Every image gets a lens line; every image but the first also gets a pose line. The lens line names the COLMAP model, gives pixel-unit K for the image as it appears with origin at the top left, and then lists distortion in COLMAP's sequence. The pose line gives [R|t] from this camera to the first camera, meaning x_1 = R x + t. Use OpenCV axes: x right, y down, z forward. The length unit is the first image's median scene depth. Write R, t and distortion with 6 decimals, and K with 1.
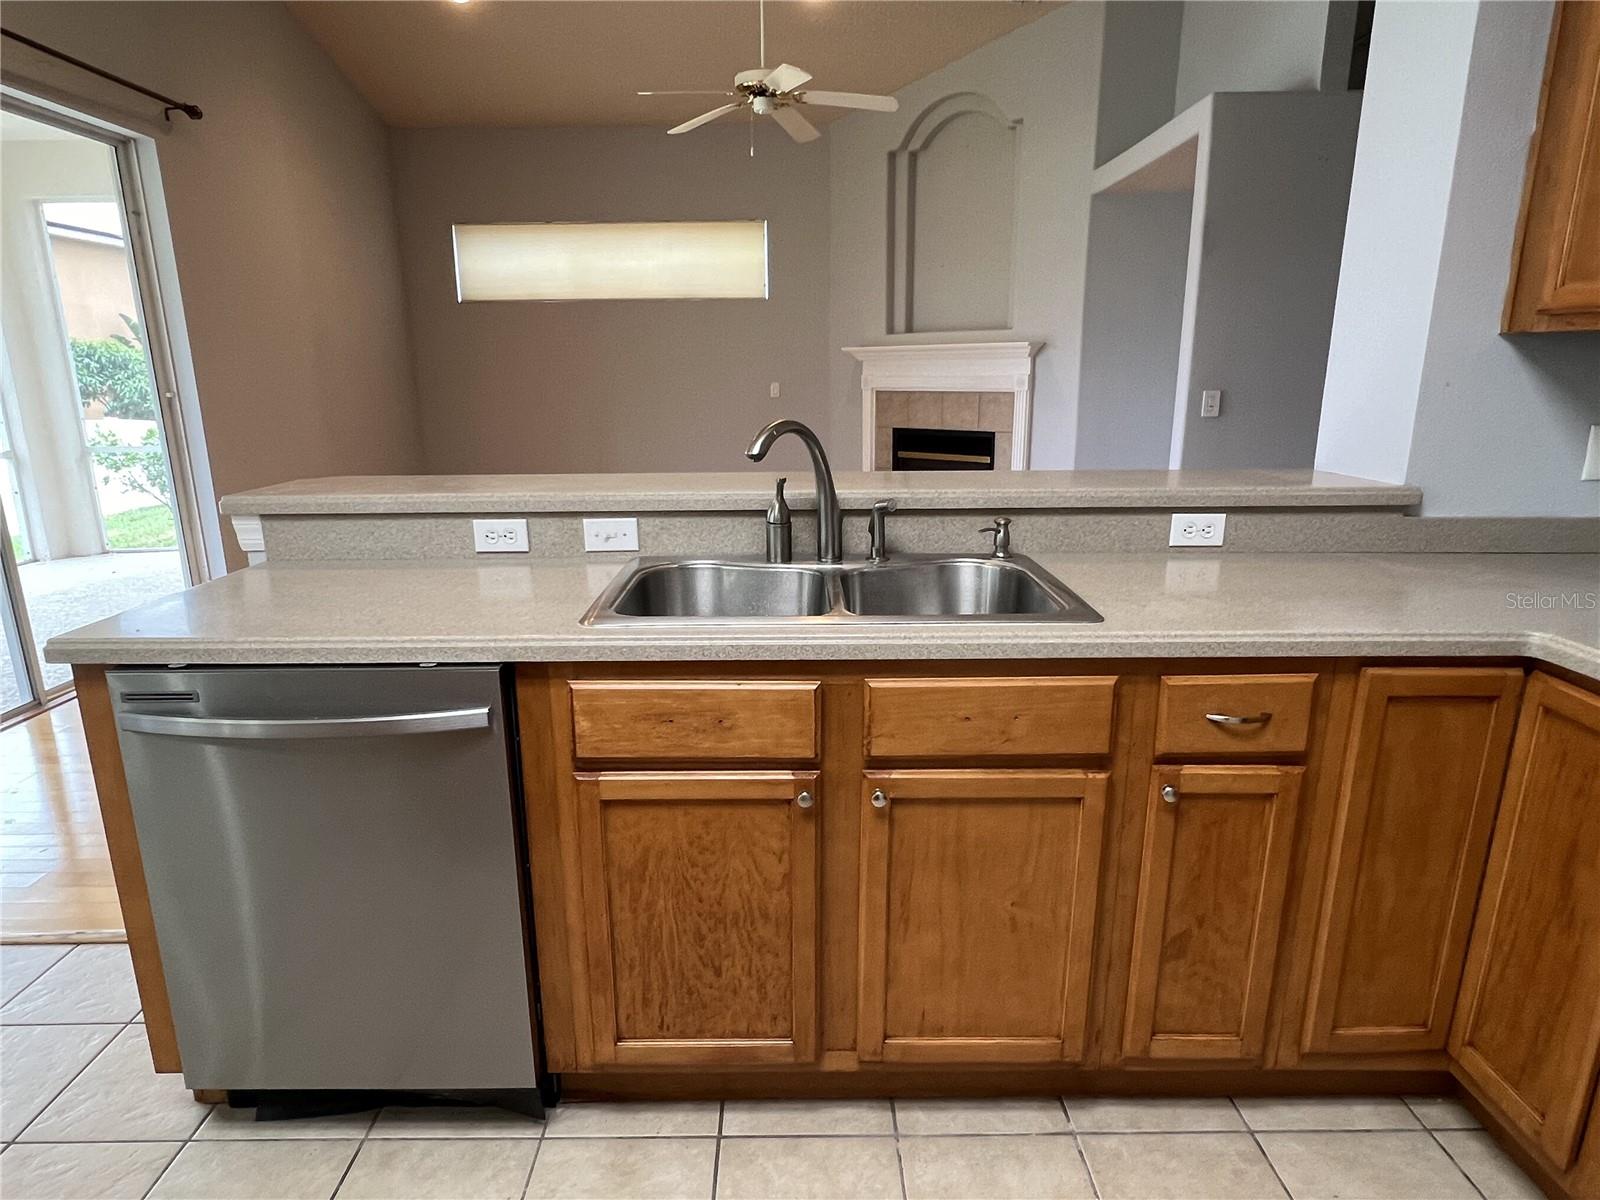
lens RADIAL K [[947.2, 0, 790.0], [0, 947.2, 621.6], [0, 0, 1]] dist [0.000434, -0.000861]
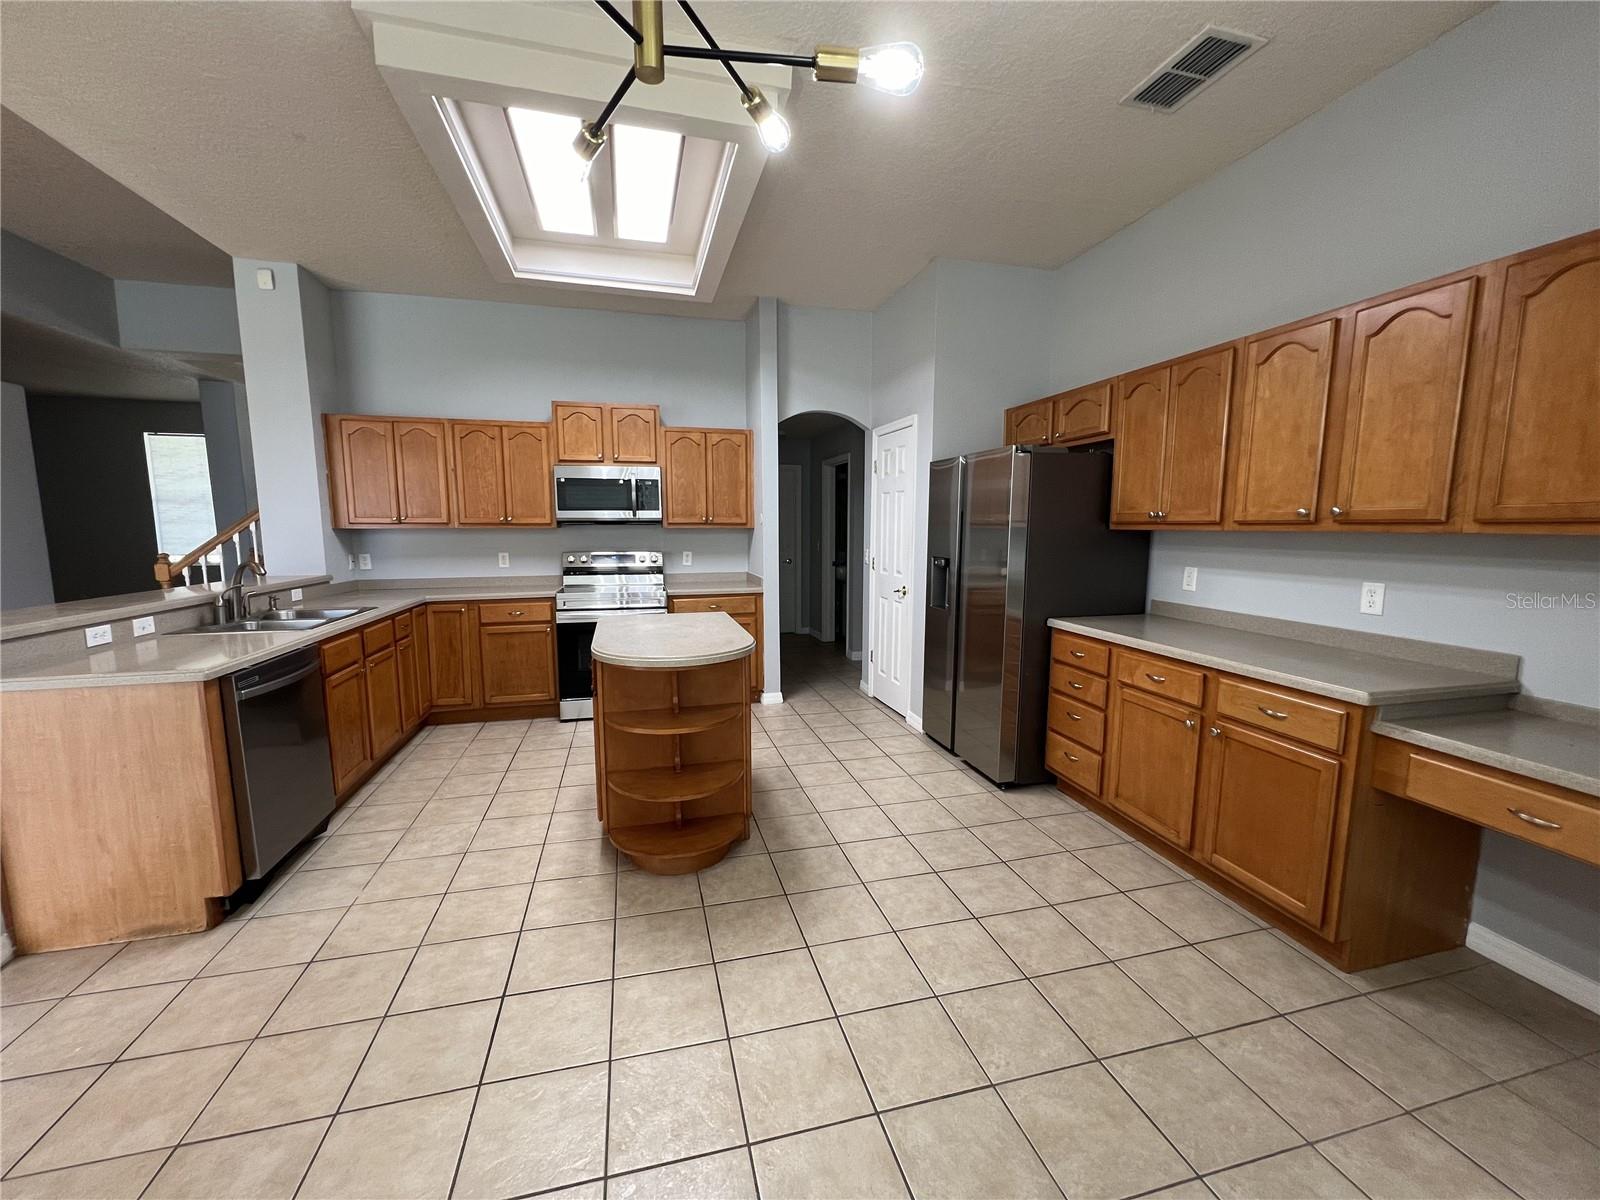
lens RADIAL K [[638.1, 0, 797.8], [0, 638.1, 606.4], [0, 0, 1]] dist [0.000096, -0.000106]
pose [[-0.250478, -0.114046, 0.961381, -2.229491], [0.252783, 0.950885, 0.178661, -0.031805], [-0.934538, 0.287771, -0.209347, 0.008798]]
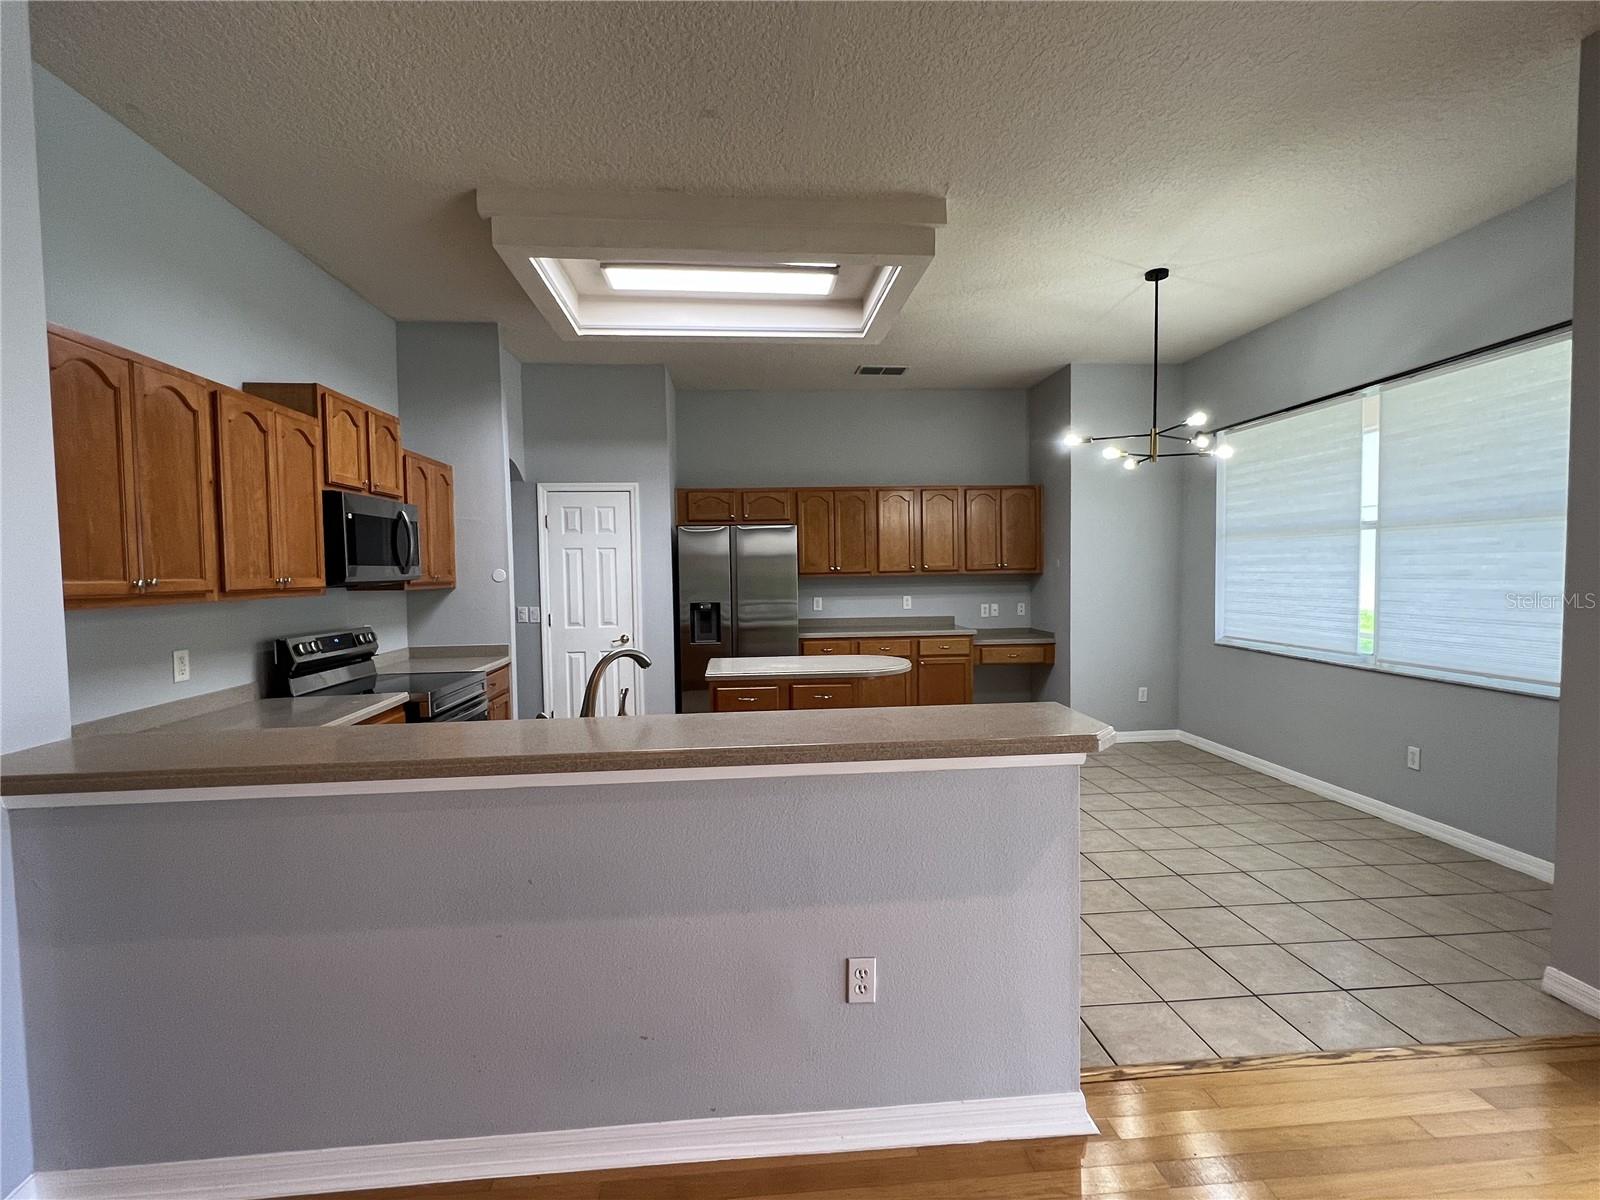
lens RADIAL K [[745.7, 0, 797.7], [0, 745.7, 607.7], [0, 0, 1]] dist [-0.000971, -0.000074]
pose [[-0.996457, 0.032774, -0.077461, -0.217027], [0.007363, 0.951414, 0.307826, -0.705150], [0.083786, 0.306165, -0.948284, 2.346047]]
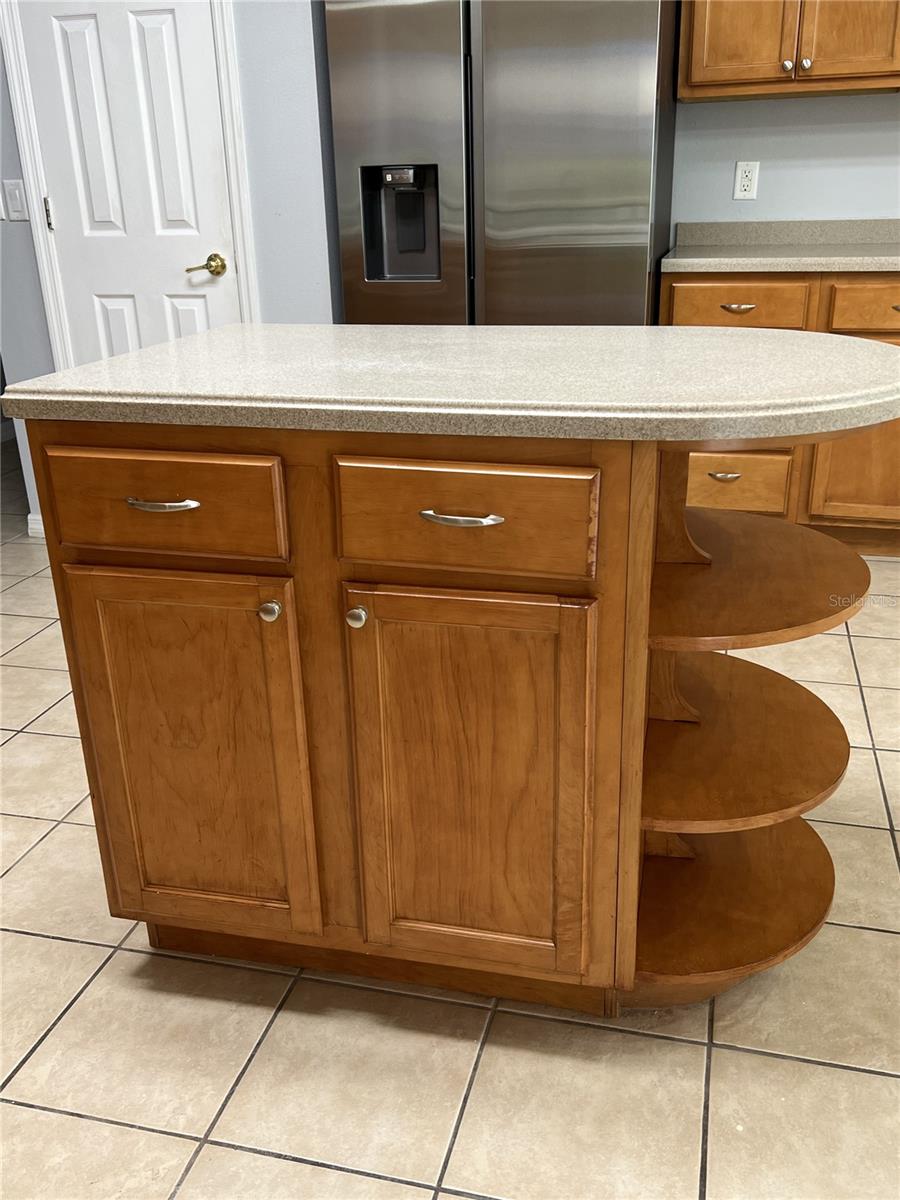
lens RADIAL K [[1059.3, 0, 452.1], [0, 1059.3, 608.5], [0, 0, 1]] dist [0.011660, 0.007353]
pose [[-0.967556, -0.059334, 0.245589, -0.647520], [0.099798, 0.803239, 0.587238, -0.105158], [-0.232110, 0.592695, -0.771257, 0.832427]]
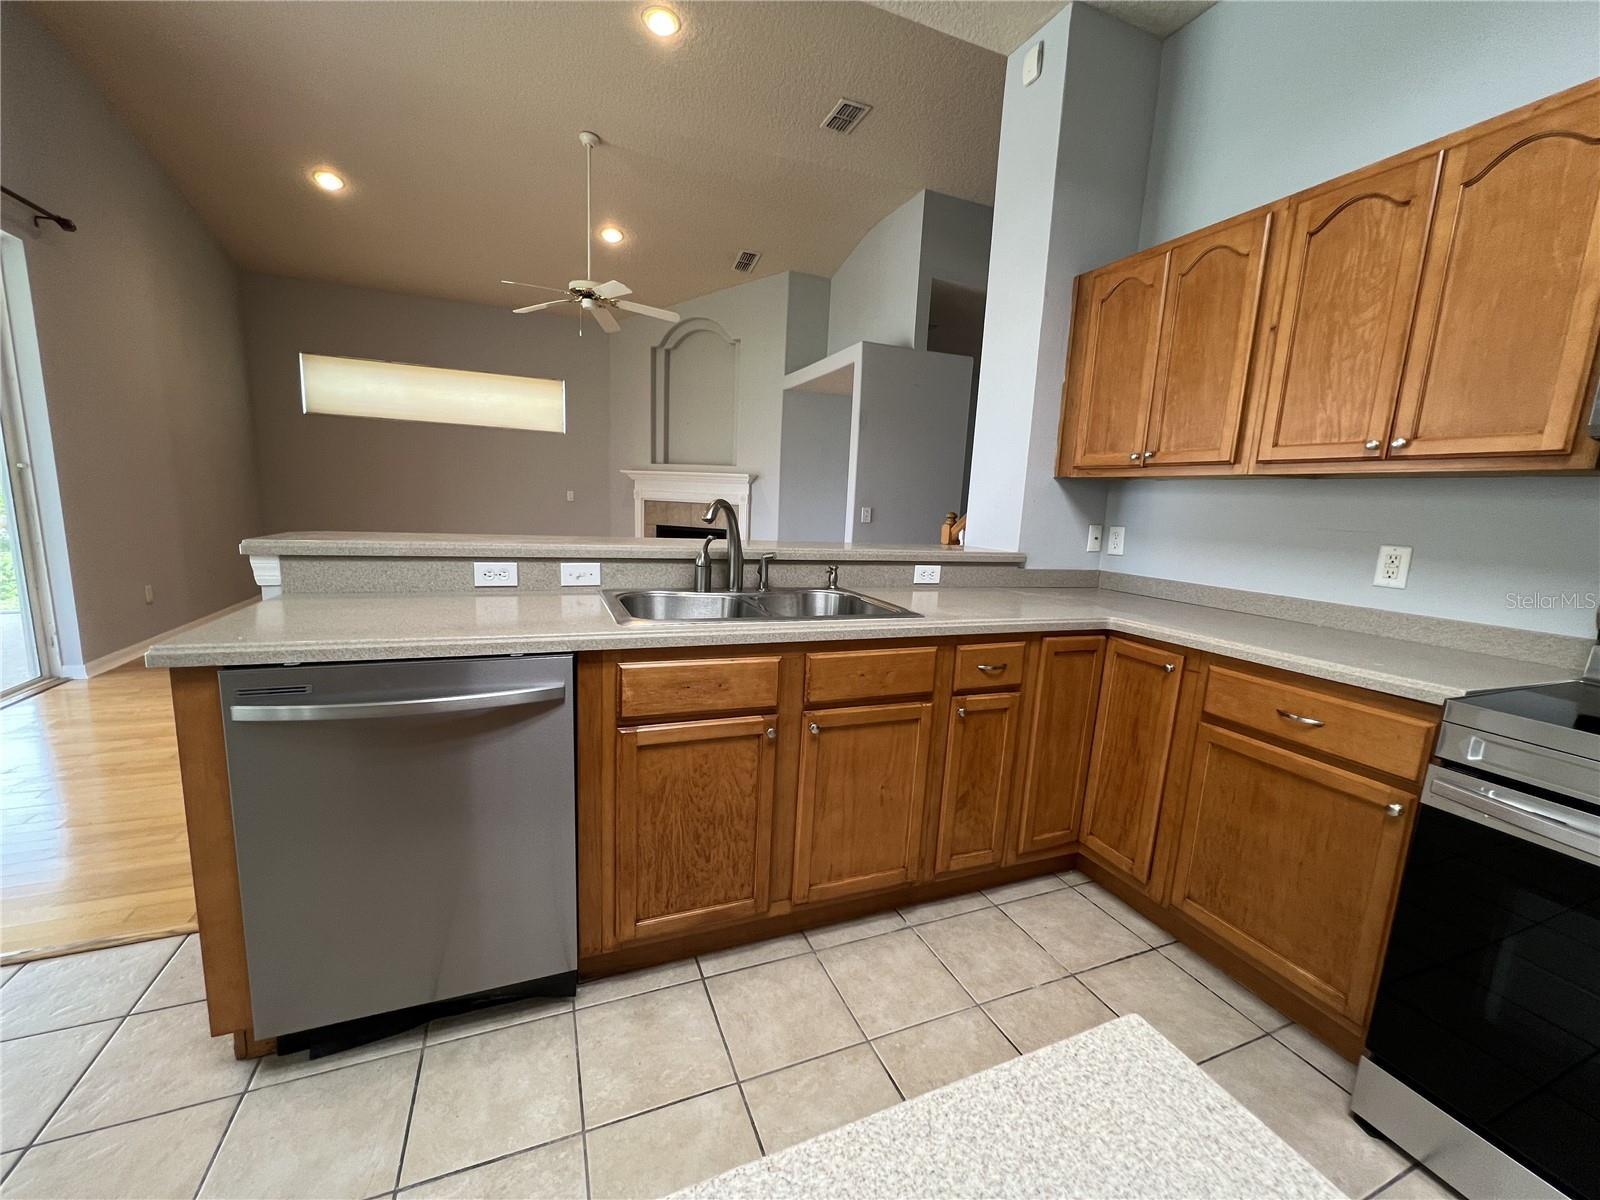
lens RADIAL K [[638.1, 0, 797.8], [0, 638.1, 606.4], [0, 0, 1]] dist [0.000096, -0.000106]
pose [[0.923203, -0.010657, 0.384164, -0.322168], [0.044453, 0.995867, -0.079199, 0.059516], [-0.381733, 0.090194, 0.919862, -0.011178]]
